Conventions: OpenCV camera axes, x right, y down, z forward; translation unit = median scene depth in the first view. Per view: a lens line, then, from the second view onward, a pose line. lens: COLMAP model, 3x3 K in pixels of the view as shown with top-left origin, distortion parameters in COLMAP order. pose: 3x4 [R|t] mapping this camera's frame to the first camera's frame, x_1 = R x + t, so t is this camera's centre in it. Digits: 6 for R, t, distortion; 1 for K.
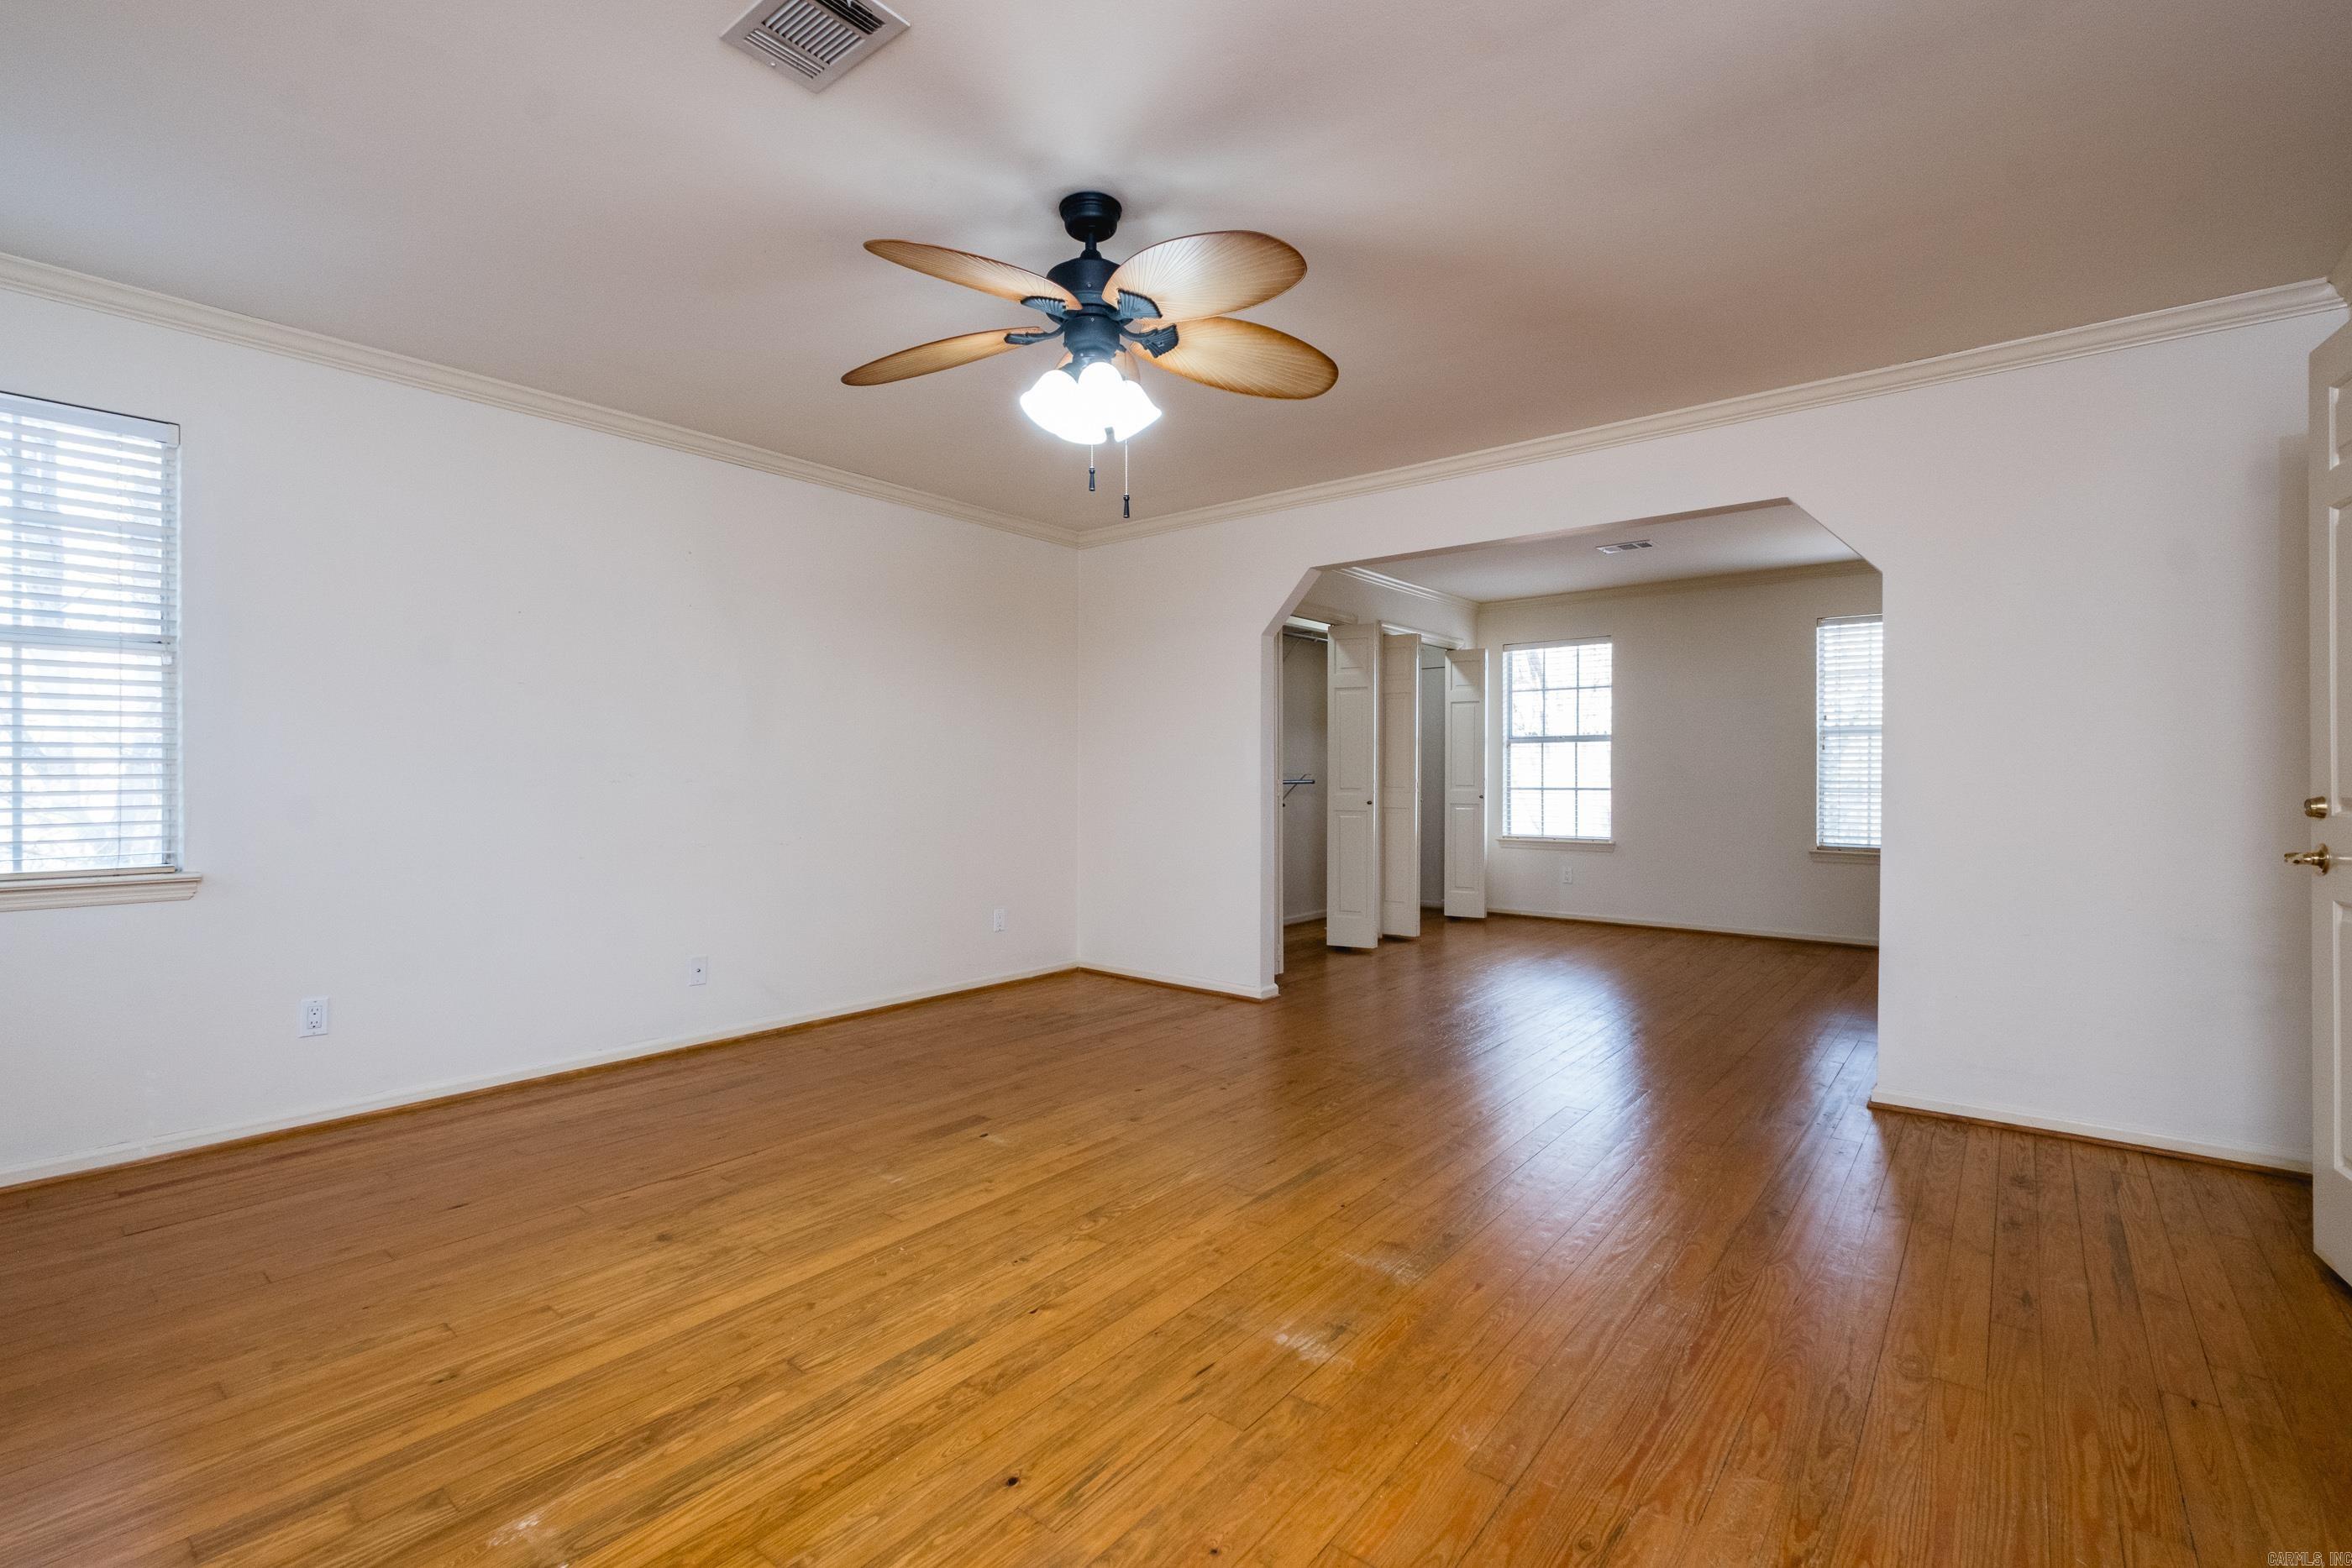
lens RADIAL K [[1017.3, 0, 1168.8], [0, 1017.3, 787.2], [0, 0, 1]] dist [0.007064, -0.002468]
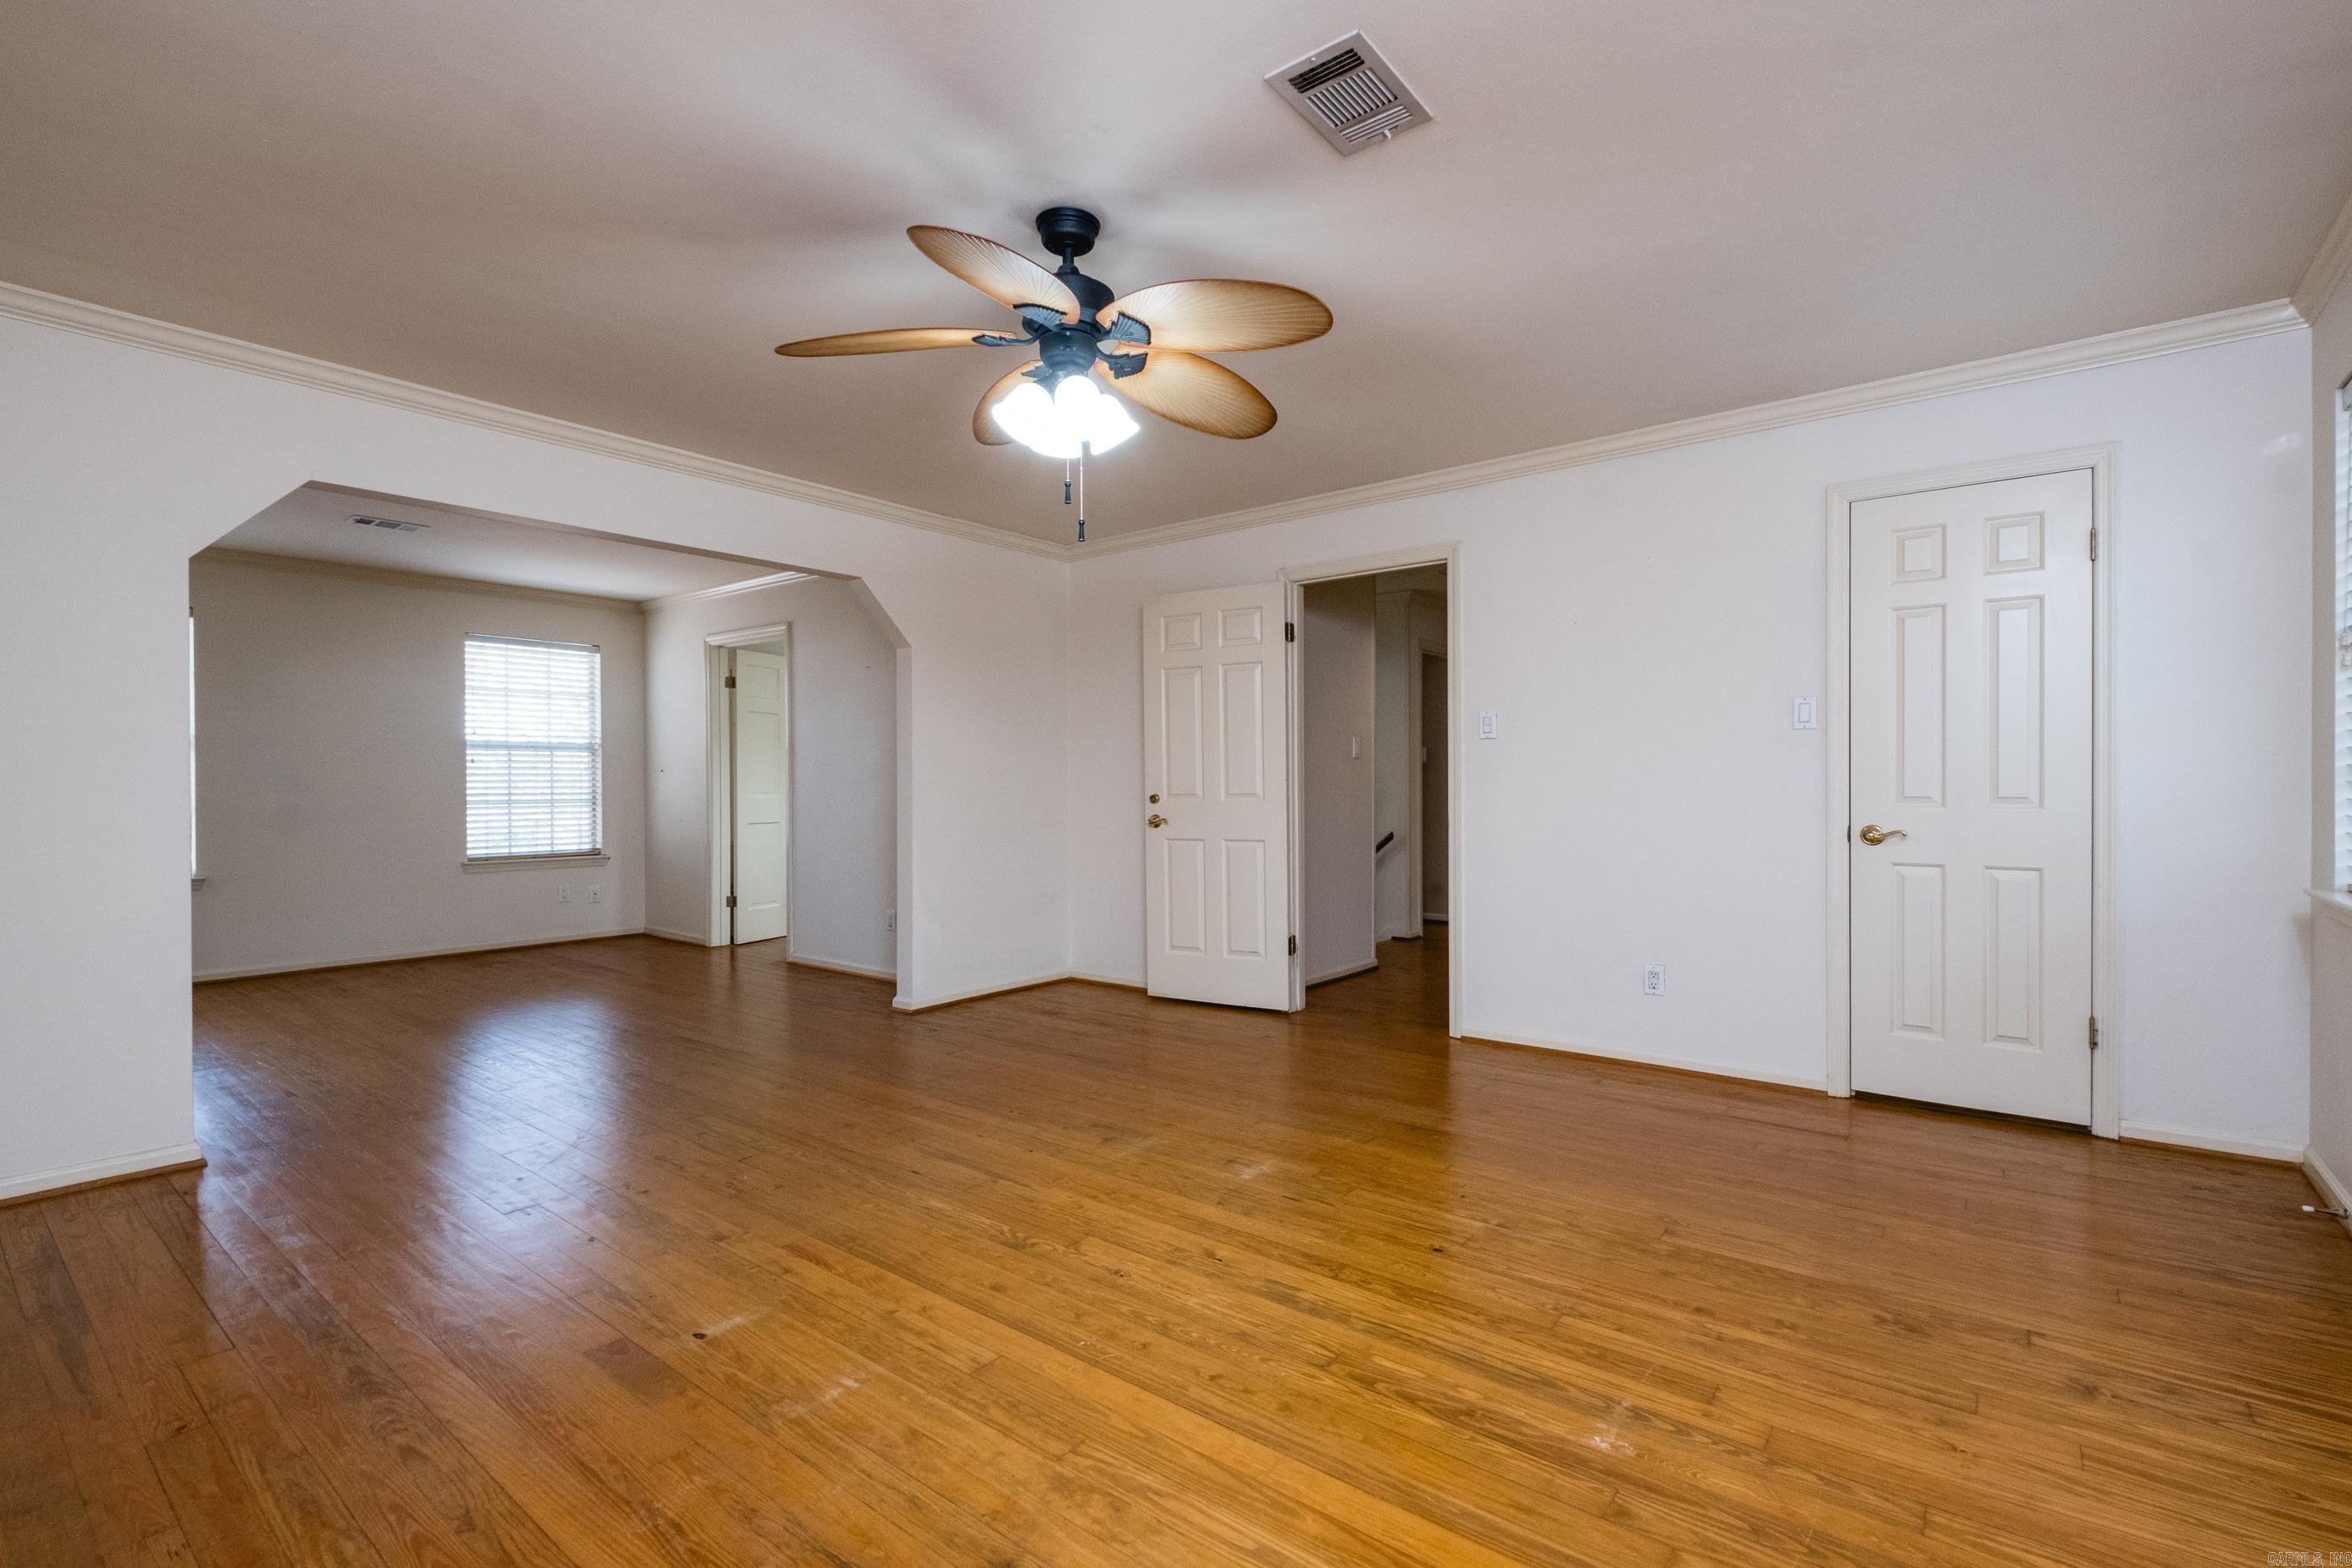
lens RADIAL K [[1017.3, 0, 1172.3], [0, 1017.3, 780.8], [0, 0, 1]] dist [0.007064, -0.002468]
pose [[0.013561, 0.002659, 0.999905, -1.171202], [0.021658, 0.999761, -0.002952, -0.006109], [-0.999673, 0.021696, 0.013501, 0.961287]]
